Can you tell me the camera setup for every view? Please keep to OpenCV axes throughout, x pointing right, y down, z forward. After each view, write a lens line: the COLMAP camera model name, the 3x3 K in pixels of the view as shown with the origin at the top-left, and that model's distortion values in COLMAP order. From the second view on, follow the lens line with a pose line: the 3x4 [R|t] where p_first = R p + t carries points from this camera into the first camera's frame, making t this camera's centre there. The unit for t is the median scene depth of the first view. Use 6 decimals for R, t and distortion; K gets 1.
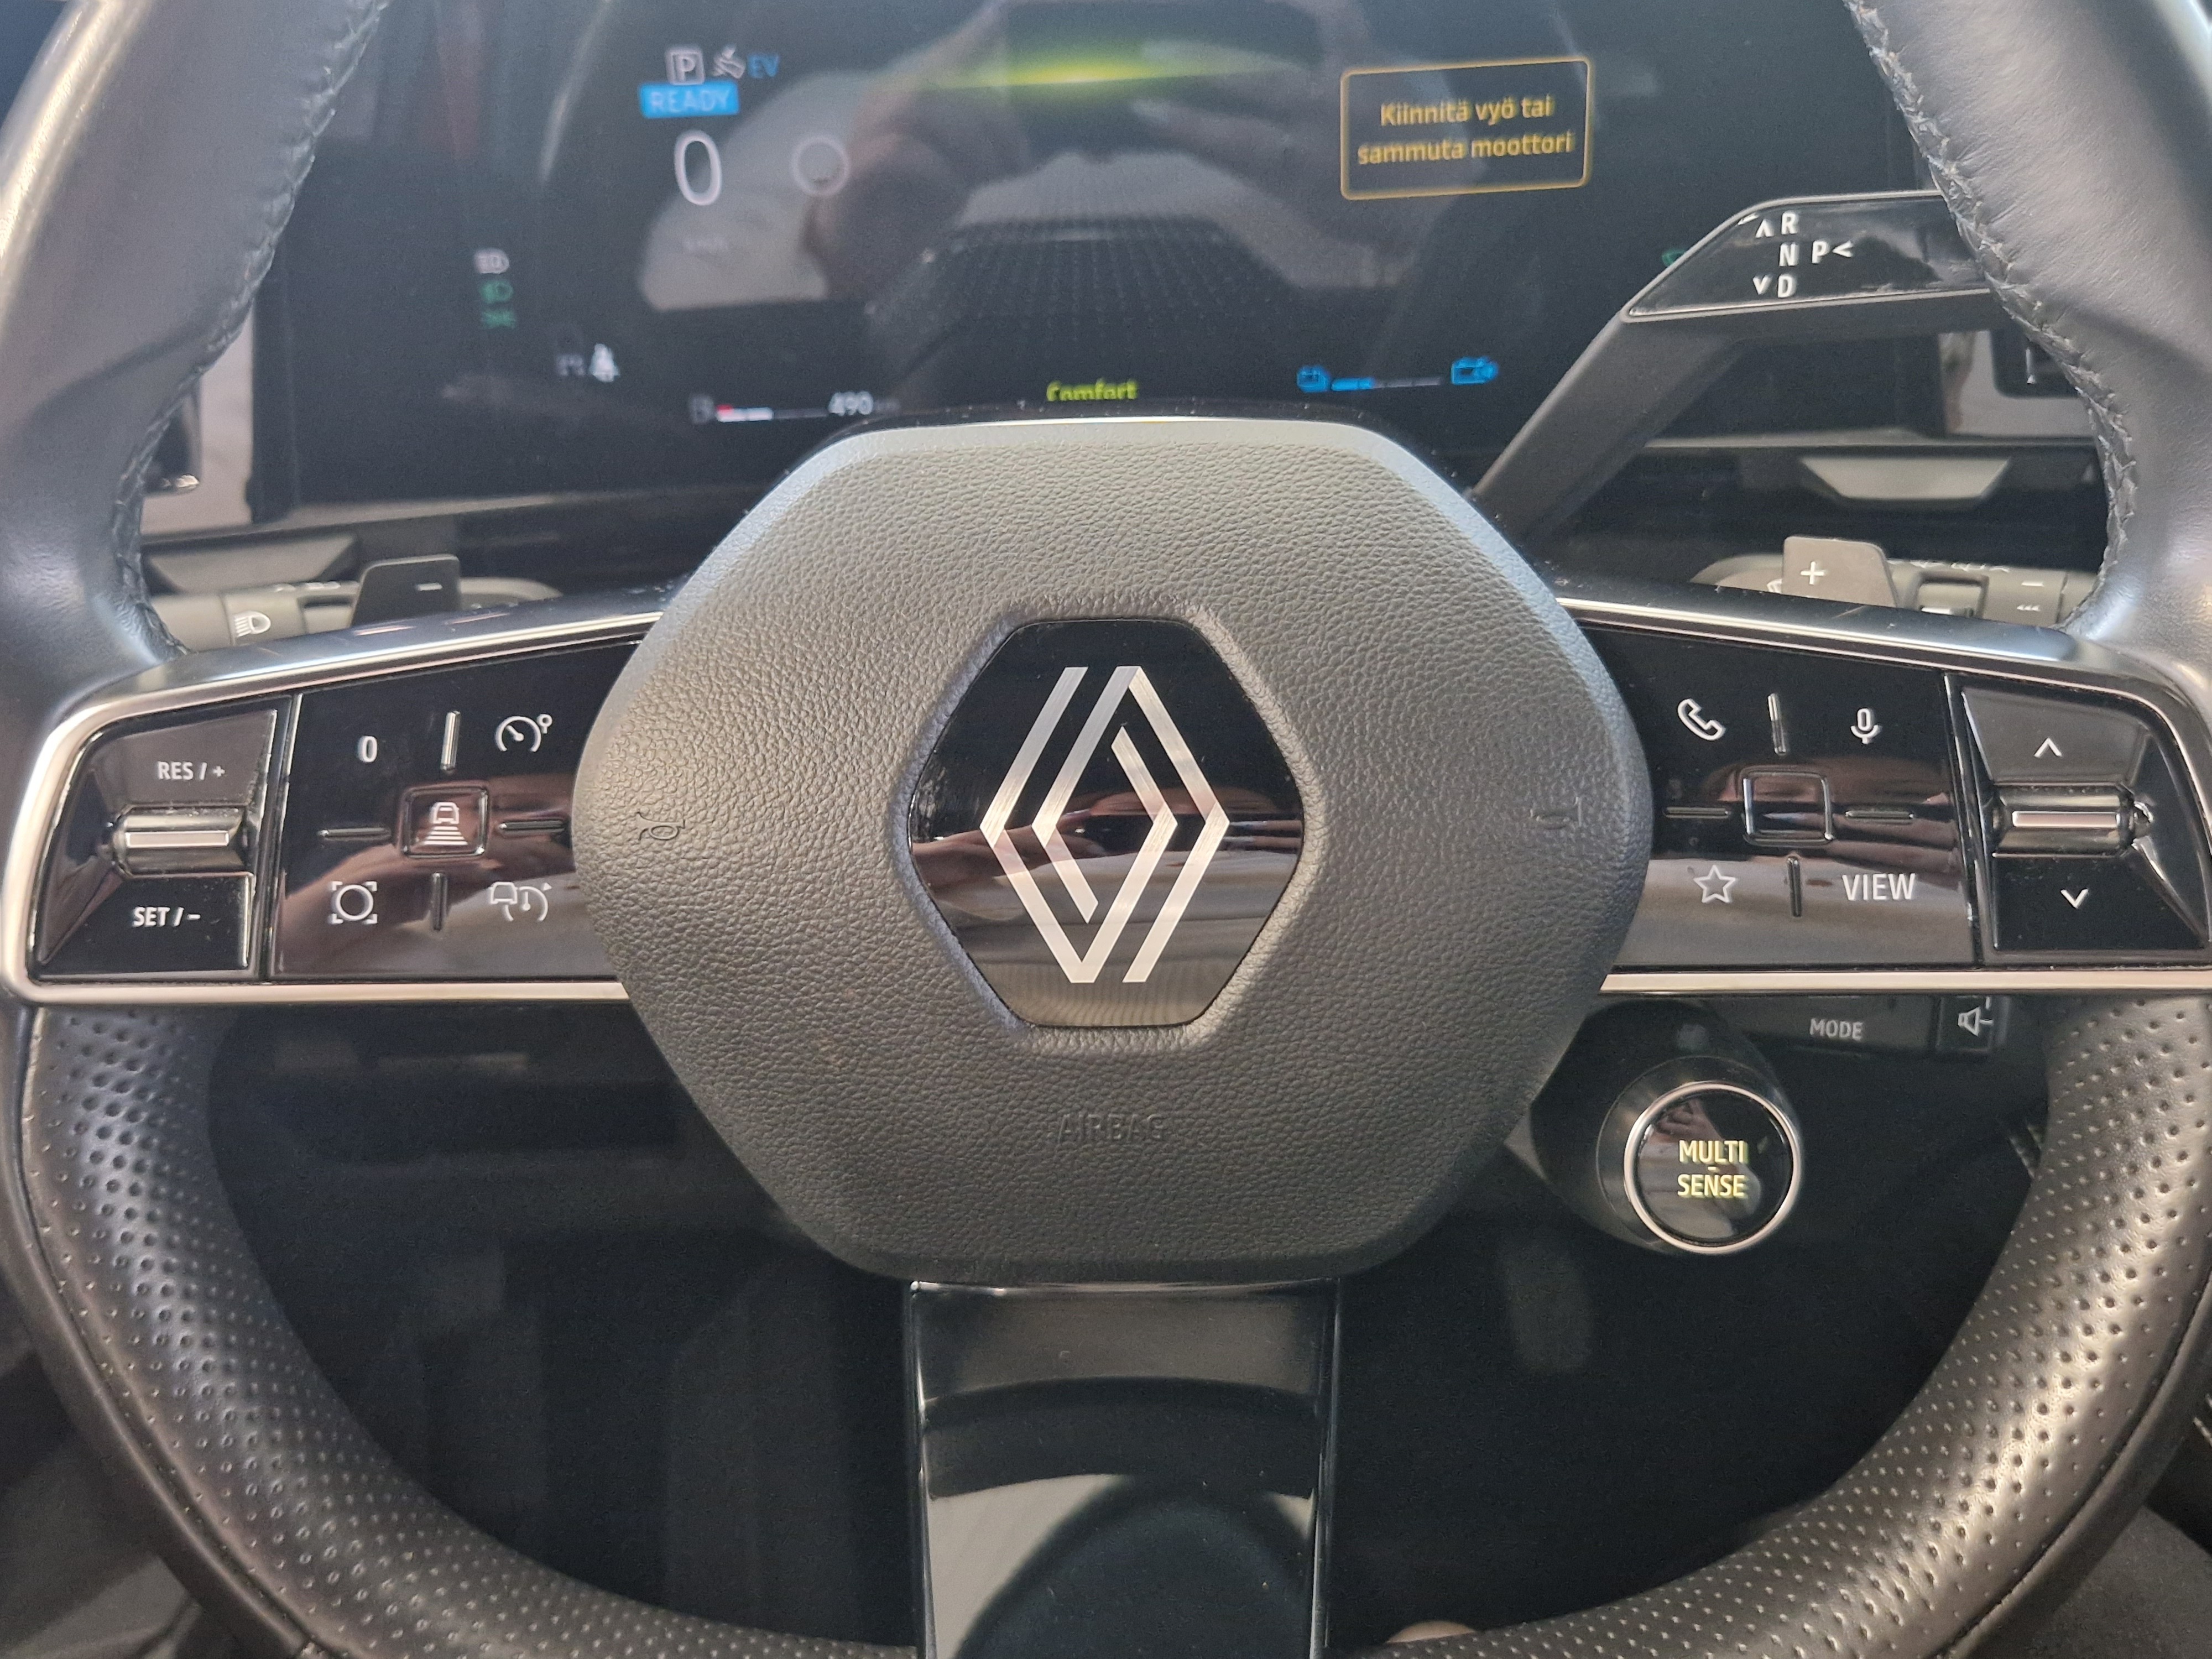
lens RADIAL K [[2141.9, 0, 1106.0], [0, 2141.9, 829.5], [0, 0, 1]] dist [0.042888, 0.005823]
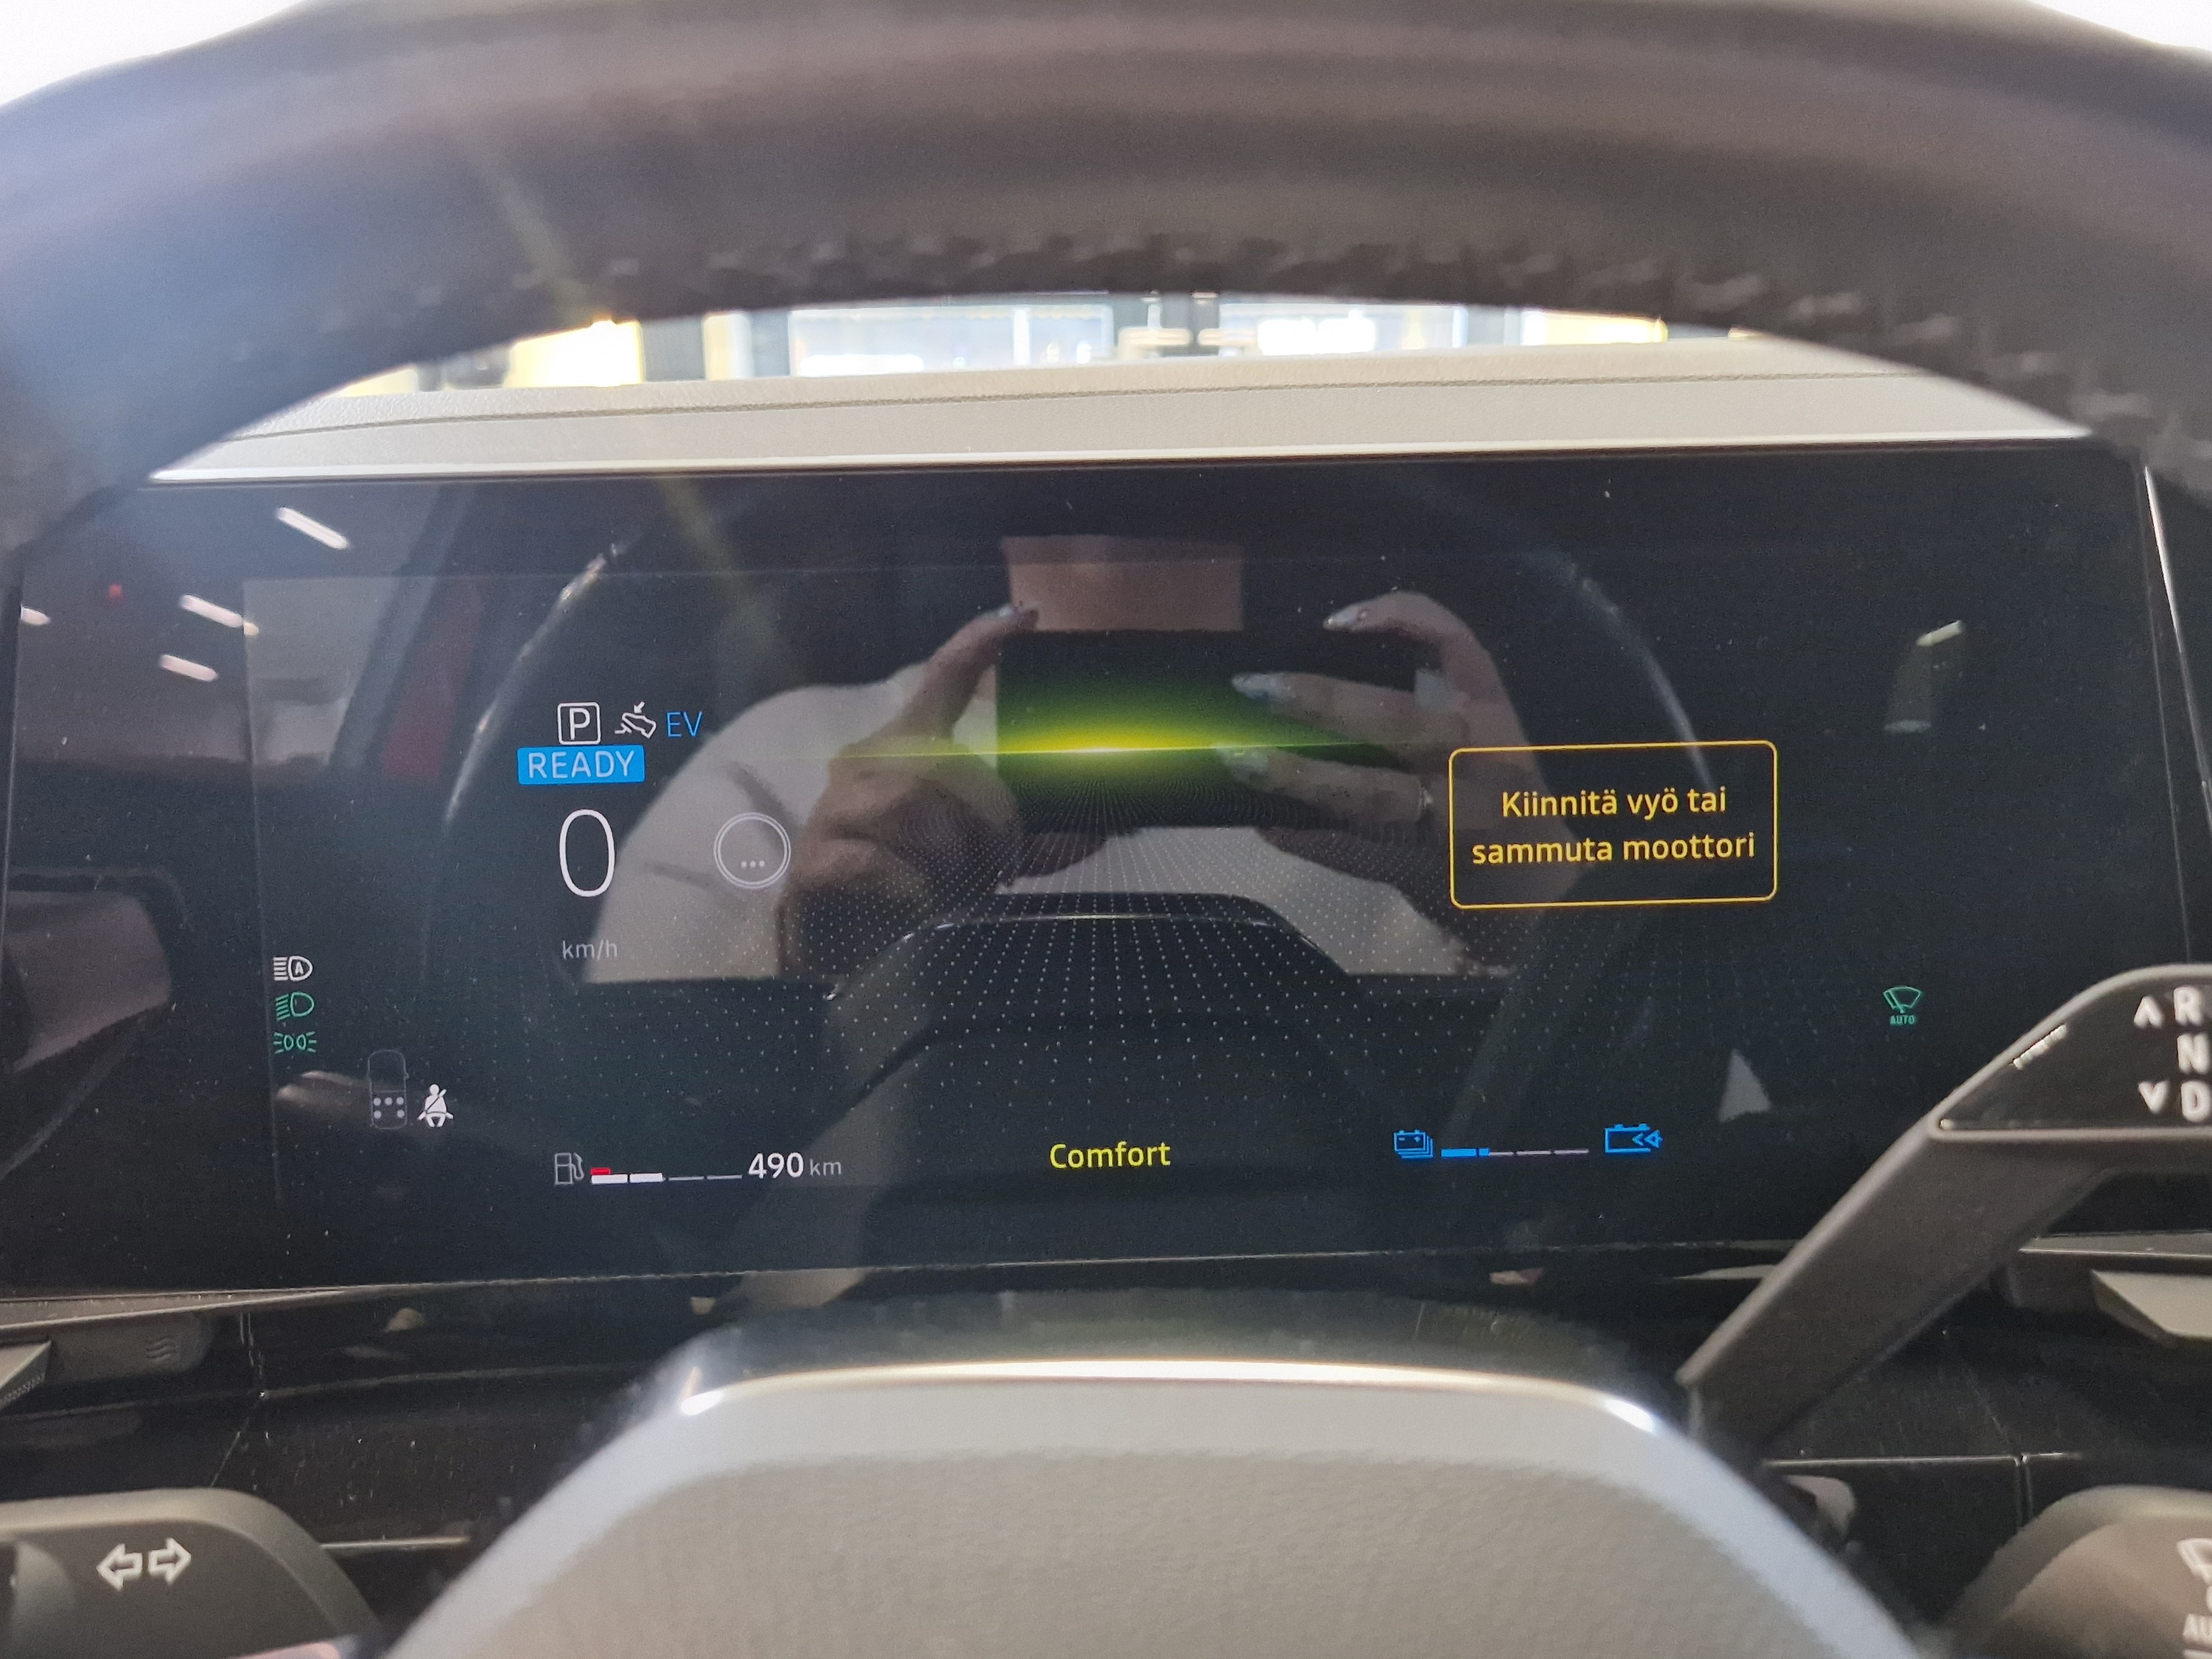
lens RADIAL K [[2141.9, 0, 1106.0], [0, 2141.9, 829.5], [0, 0, 1]] dist [0.042888, 0.005823]
pose [[0.999640, 0.026814, -0.000568, -0.010853], [-0.025939, 0.961196, -0.274645, -0.112513], [-0.006818, 0.274561, 0.961546, 0.278501]]
